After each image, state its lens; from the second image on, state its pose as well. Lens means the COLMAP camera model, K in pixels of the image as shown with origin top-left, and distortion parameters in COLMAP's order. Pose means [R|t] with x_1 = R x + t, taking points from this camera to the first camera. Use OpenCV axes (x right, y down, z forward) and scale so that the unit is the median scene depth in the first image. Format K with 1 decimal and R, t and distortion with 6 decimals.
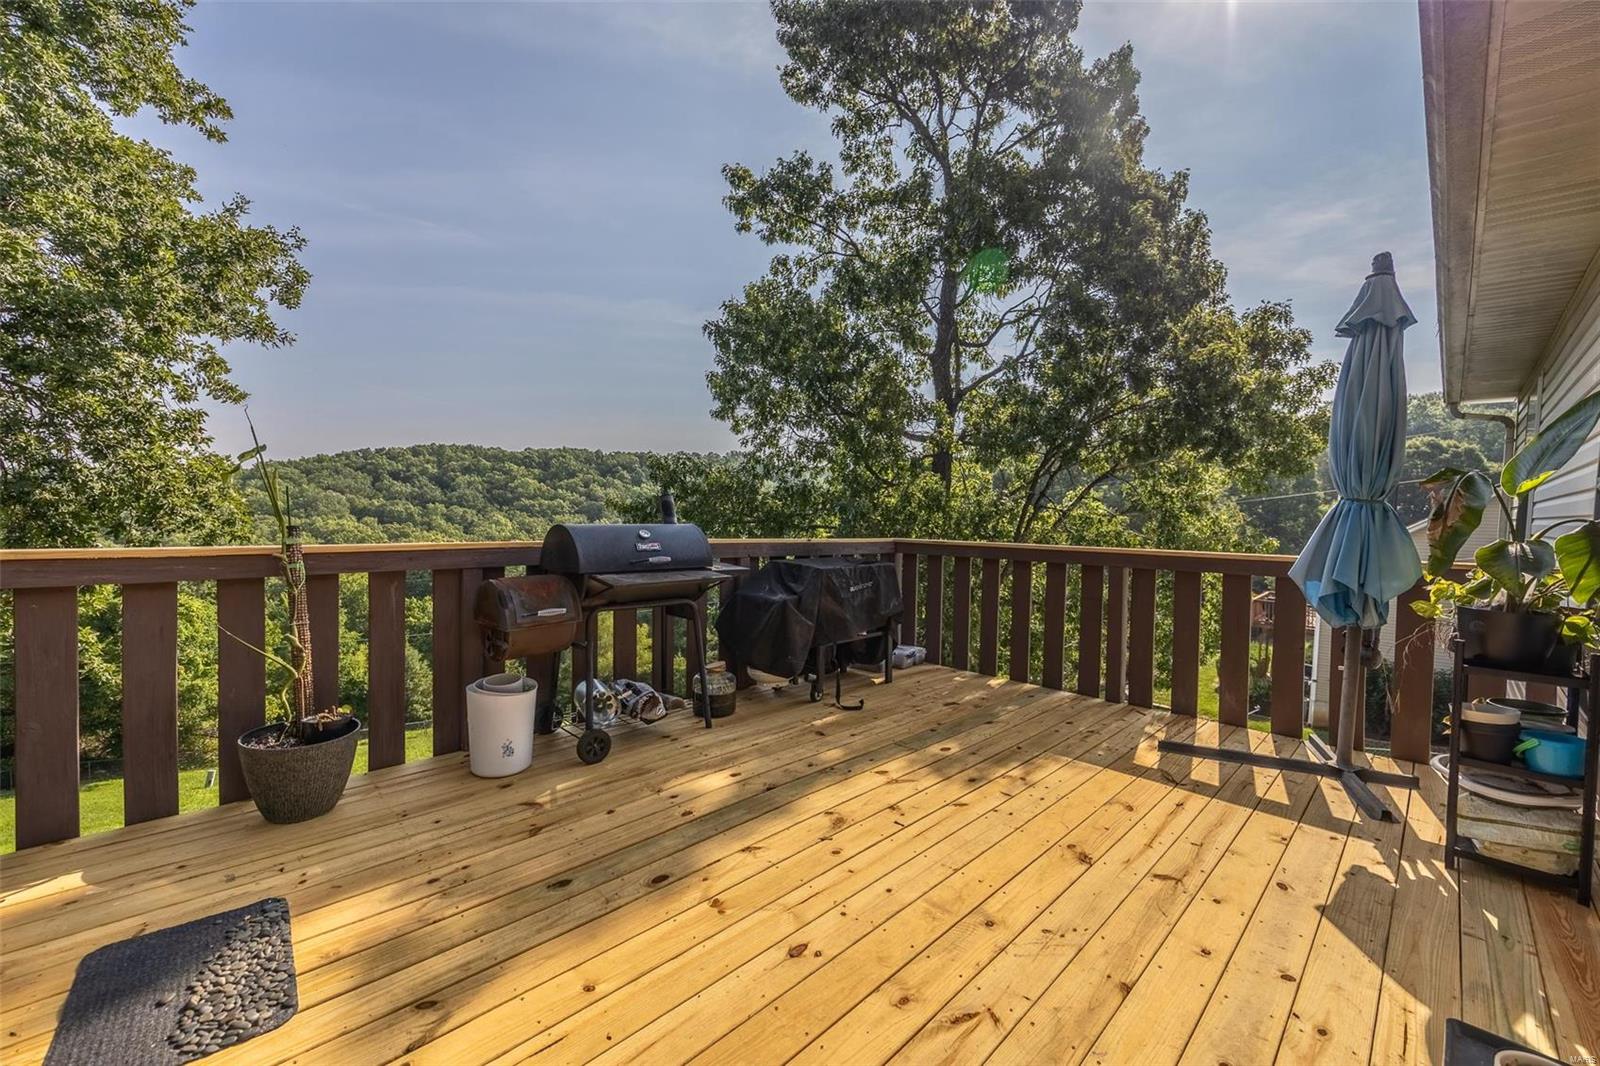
lens RADIAL K [[652.9, 0, 800.0], [0, 652.9, 533.0], [0, 0, 1]] dist [-0.000664, -0.000111]
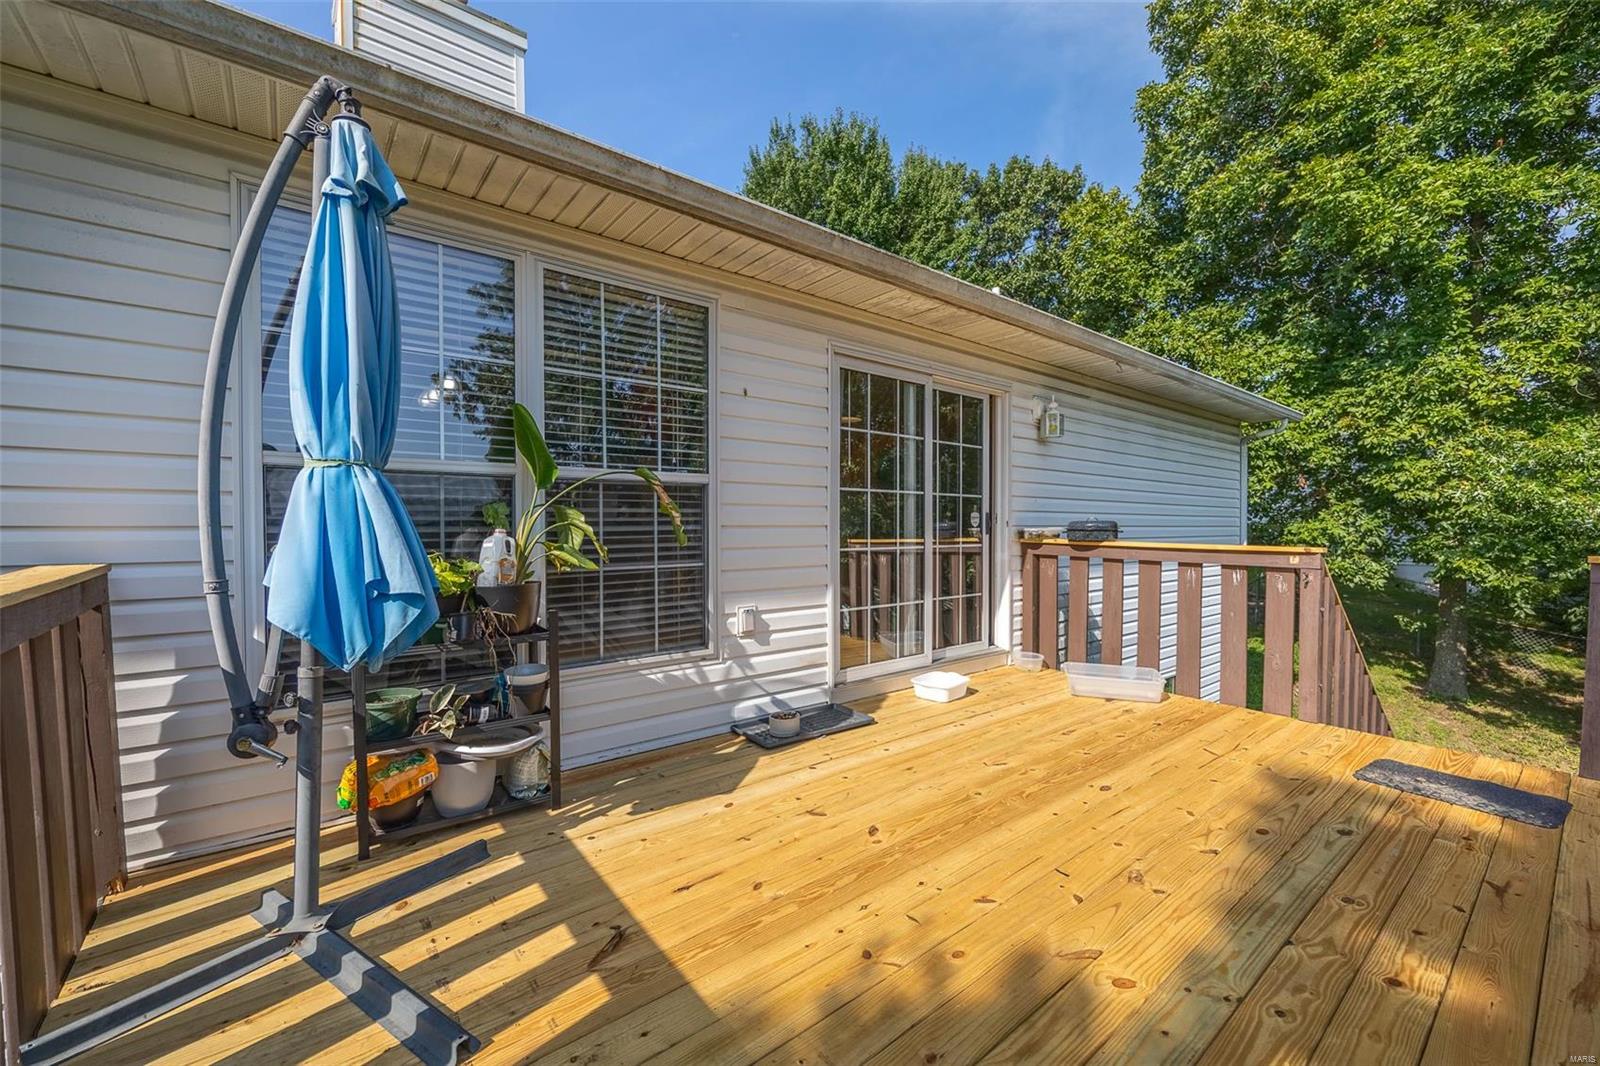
lens RADIAL K [[652.9, 0, 800.0], [0, 652.9, 533.0], [0, 0, 1]] dist [-0.000664, -0.000111]
pose [[-0.994285, -0.023787, 0.104070, 0.323157], [-0.018098, 0.998307, 0.055276, -0.030827], [-0.105209, 0.053076, -0.993033, 1.452805]]
